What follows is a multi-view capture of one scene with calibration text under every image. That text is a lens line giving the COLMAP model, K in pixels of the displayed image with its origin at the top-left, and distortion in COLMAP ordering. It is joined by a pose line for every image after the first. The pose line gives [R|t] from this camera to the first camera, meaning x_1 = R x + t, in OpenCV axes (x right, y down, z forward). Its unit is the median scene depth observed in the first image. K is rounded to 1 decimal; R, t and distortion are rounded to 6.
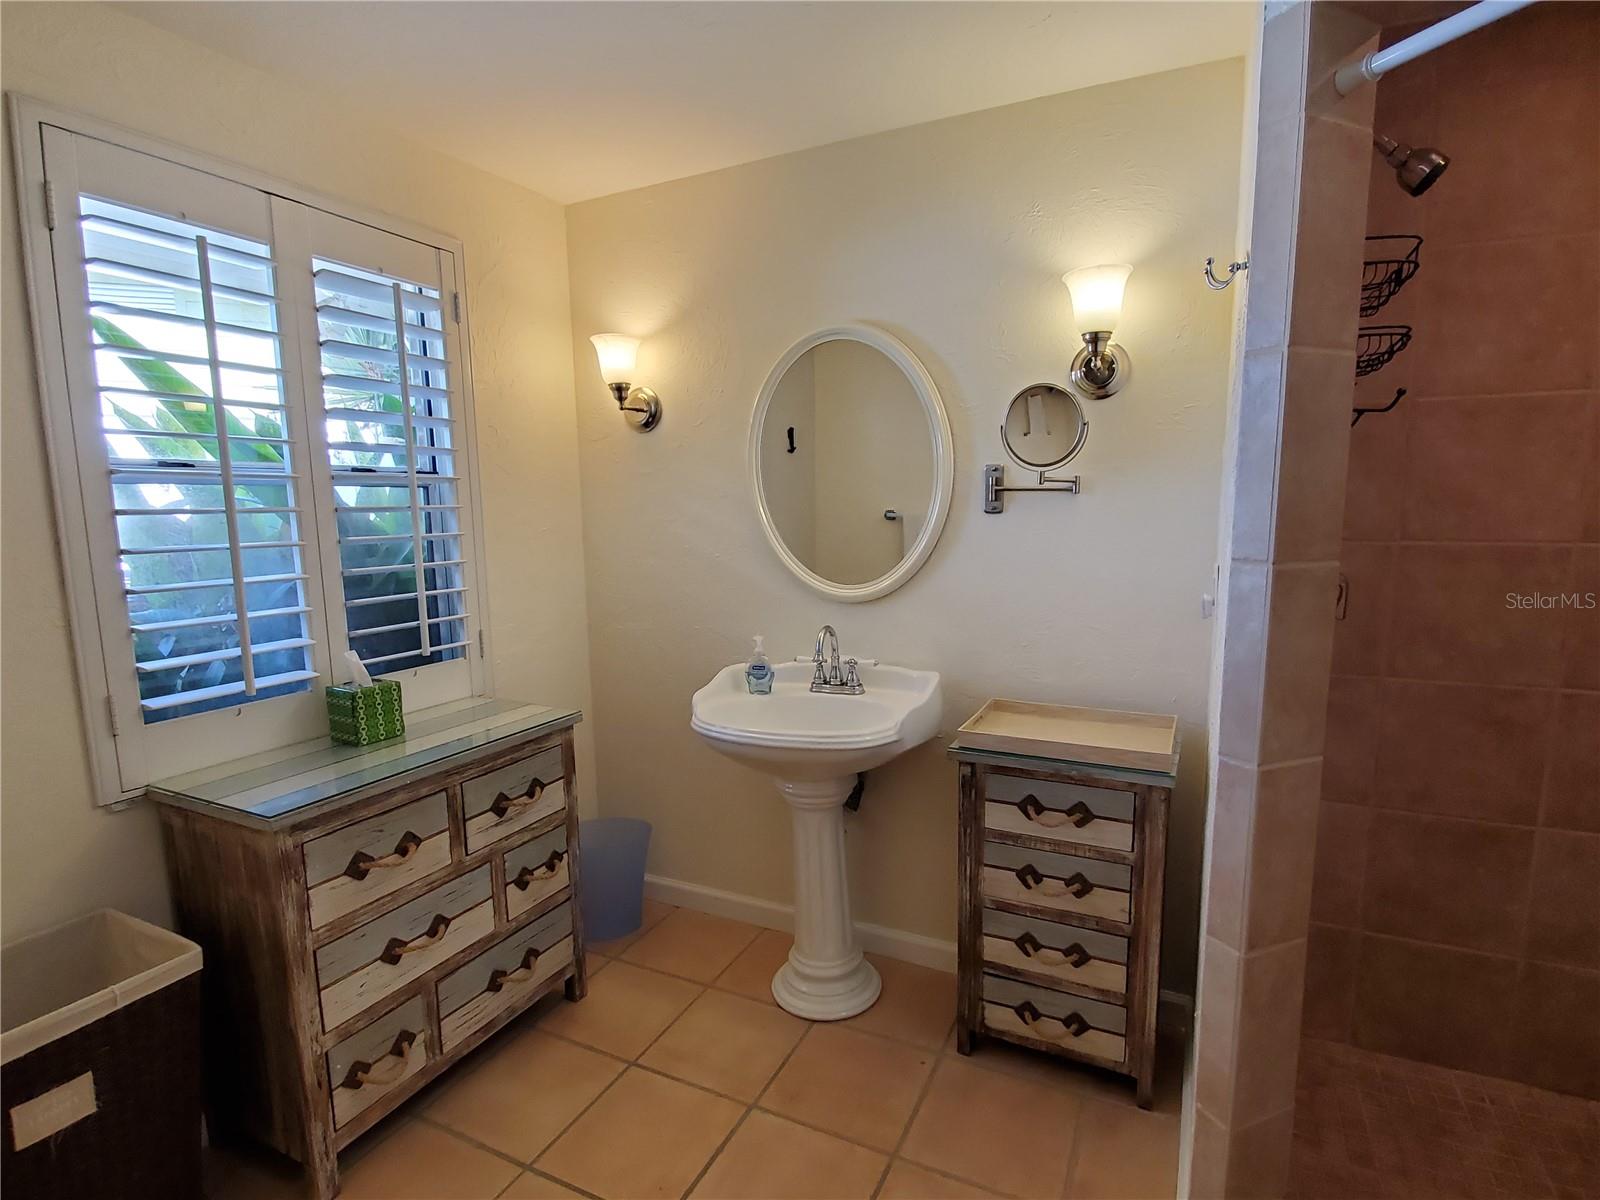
lens RADIAL K [[798.9, 0, 820.5], [0, 798.9, 621.4], [0, 0, 1]] dist [0.008513, -0.014336]
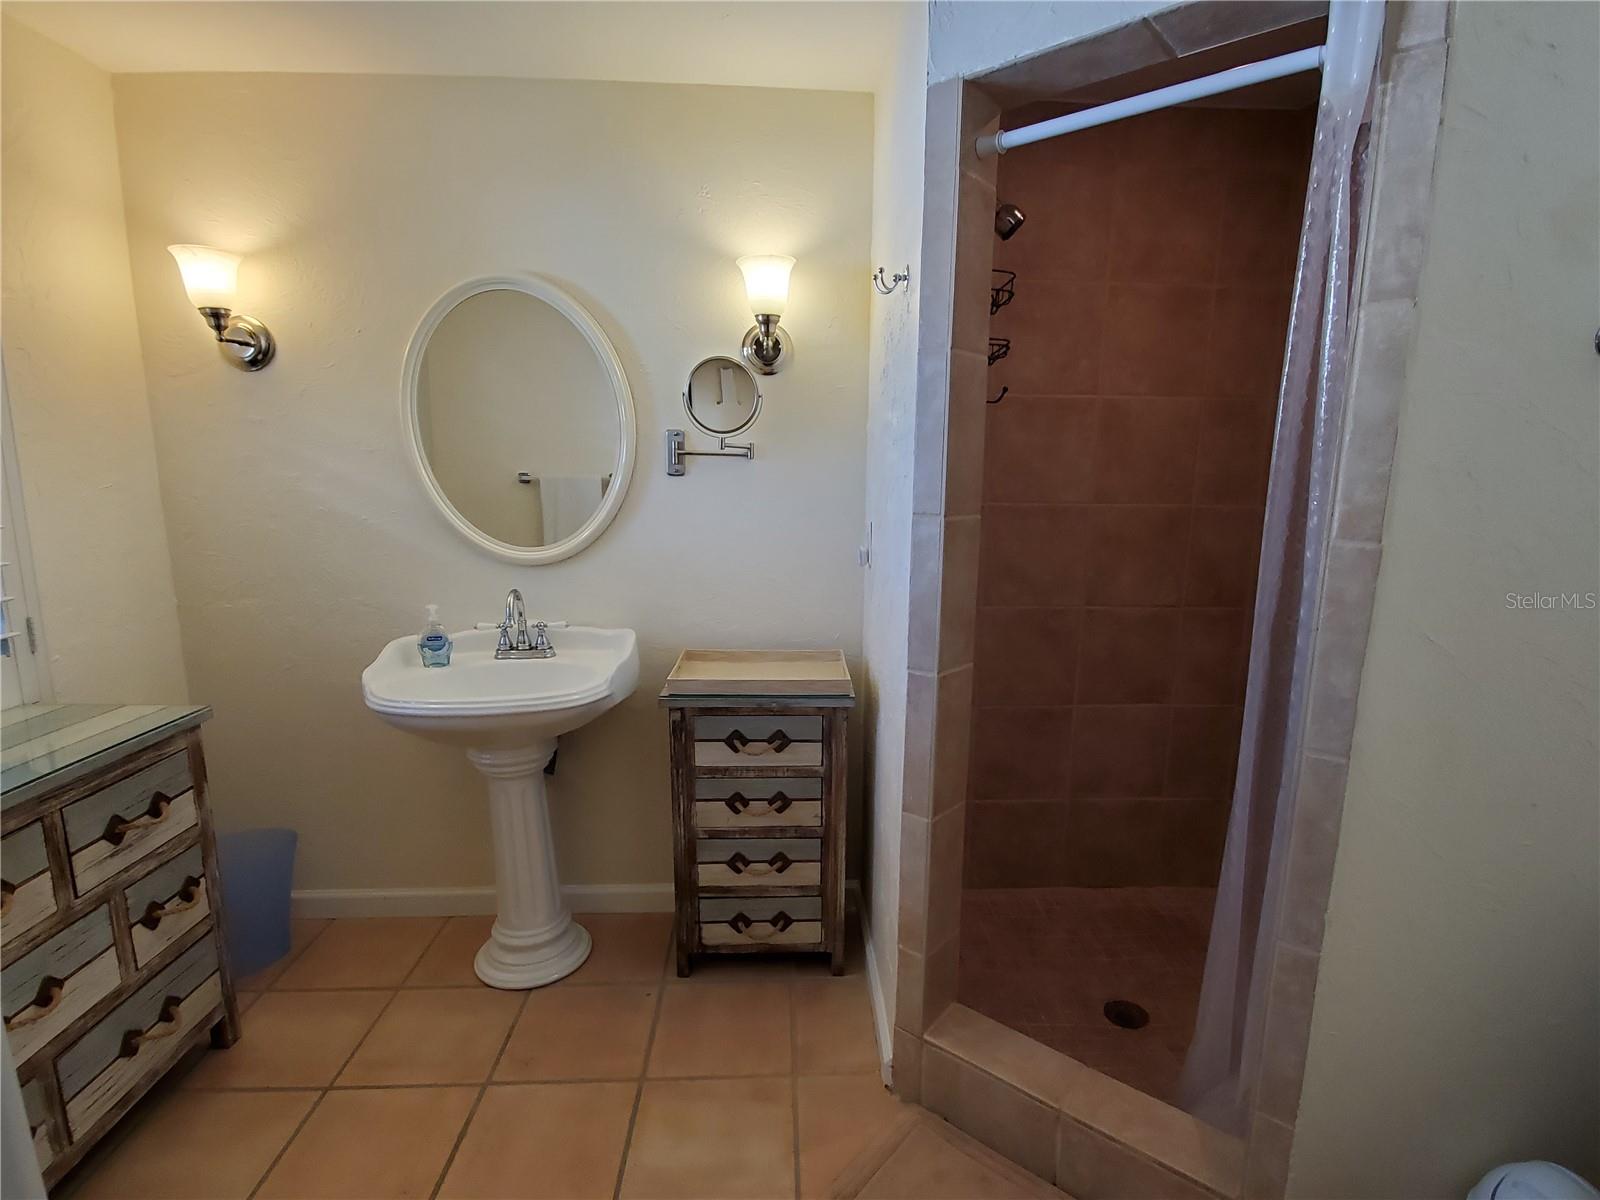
lens RADIAL K [[798.9, 0, 820.5], [0, 798.9, 621.4], [0, 0, 1]] dist [0.008513, -0.014336]
pose [[0.879617, -0.065867, 0.471101, -0.140027], [0.046221, 0.997515, 0.053167, 0.011064], [-0.473432, -0.024991, 0.880476, -0.032430]]
